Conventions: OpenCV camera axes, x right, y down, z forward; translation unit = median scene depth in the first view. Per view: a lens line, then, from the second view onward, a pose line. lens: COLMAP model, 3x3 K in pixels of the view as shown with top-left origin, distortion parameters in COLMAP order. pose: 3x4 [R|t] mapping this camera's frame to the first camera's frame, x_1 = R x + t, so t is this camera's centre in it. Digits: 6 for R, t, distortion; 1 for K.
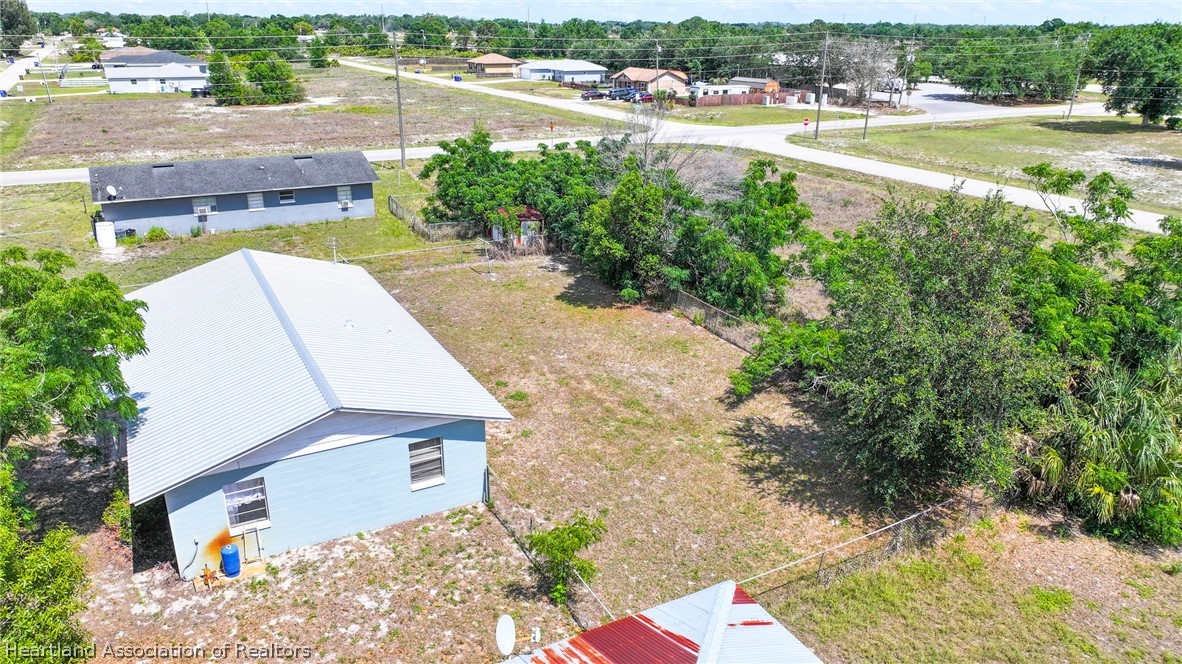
lens RADIAL K [[845.5, 0, 591.0], [0, 845.5, 332.0], [0, 0, 1]] dist [0.020433, 0.004243]
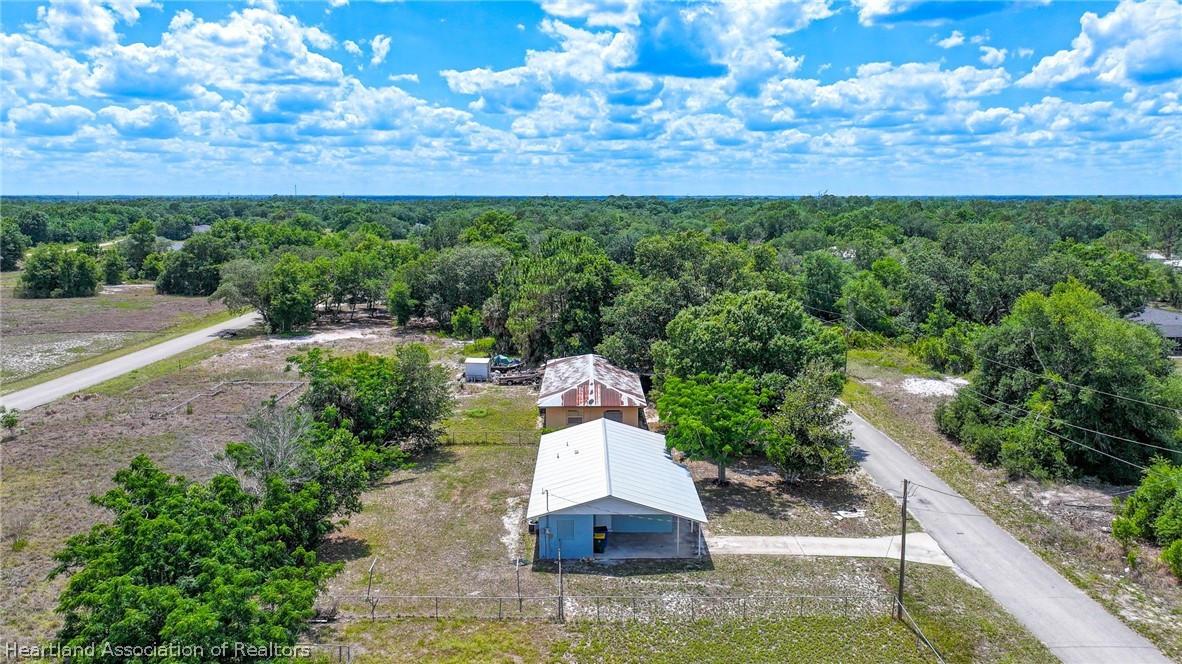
lens RADIAL K [[845.5, 0, 591.0], [0, 845.5, 332.0], [0, 0, 1]] dist [0.020433, 0.004243]
pose [[-0.884080, -0.091480, 0.458295, -1.074731], [0.144606, 0.878979, 0.454407, -1.046282], [-0.444401, 0.468004, -0.763859, 2.108177]]
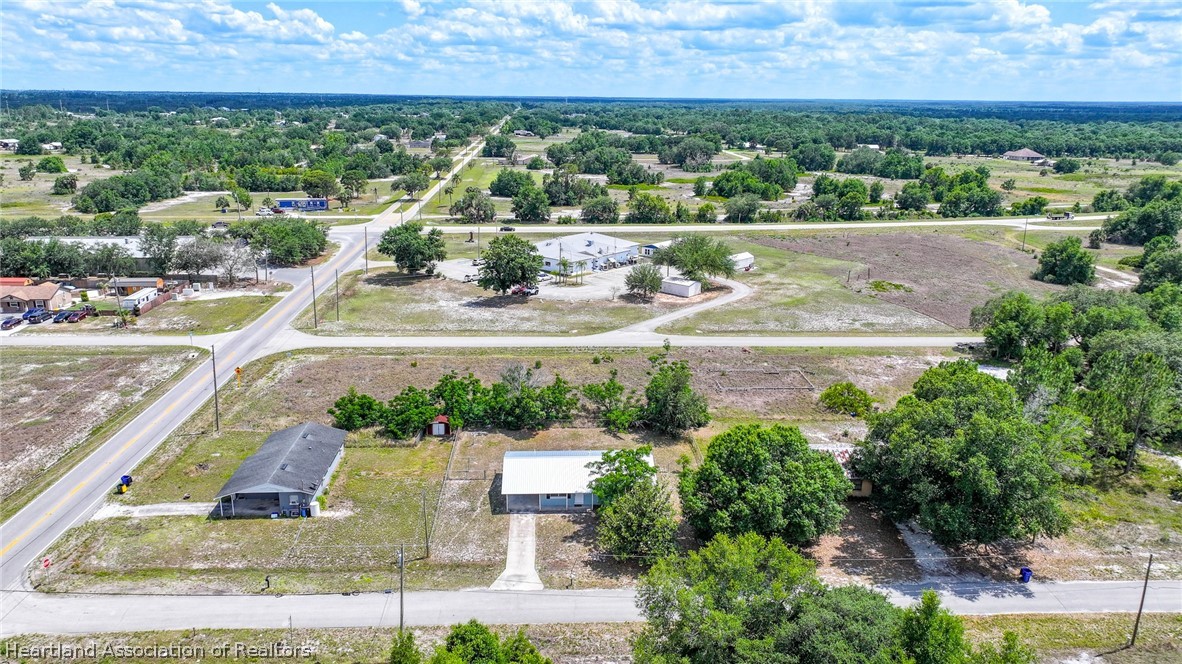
lens RADIAL K [[845.5, 0, 591.0], [0, 845.5, 332.0], [0, 0, 1]] dist [0.020433, 0.004243]
pose [[0.425399, -0.260073, 0.866832, -2.770212], [0.306108, 0.942714, 0.132617, -0.824290], [-0.851665, 0.208929, 0.480641, -0.685781]]
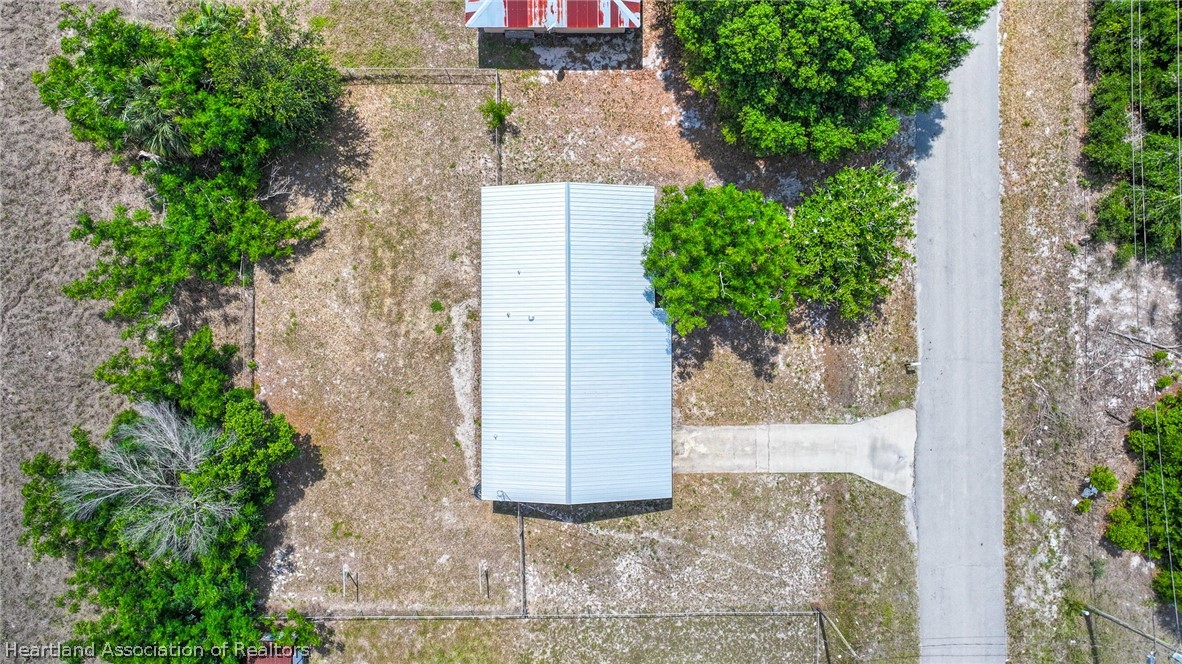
lens RADIAL K [[845.5, 0, 591.0], [0, 845.5, 332.0], [0, 0, 1]] dist [0.020433, 0.004243]
pose [[-0.881489, -0.471818, -0.019087, -0.319994], [0.134002, -0.288704, 0.947995, -1.341386], [-0.452792, 0.833089, 0.317714, 0.397927]]
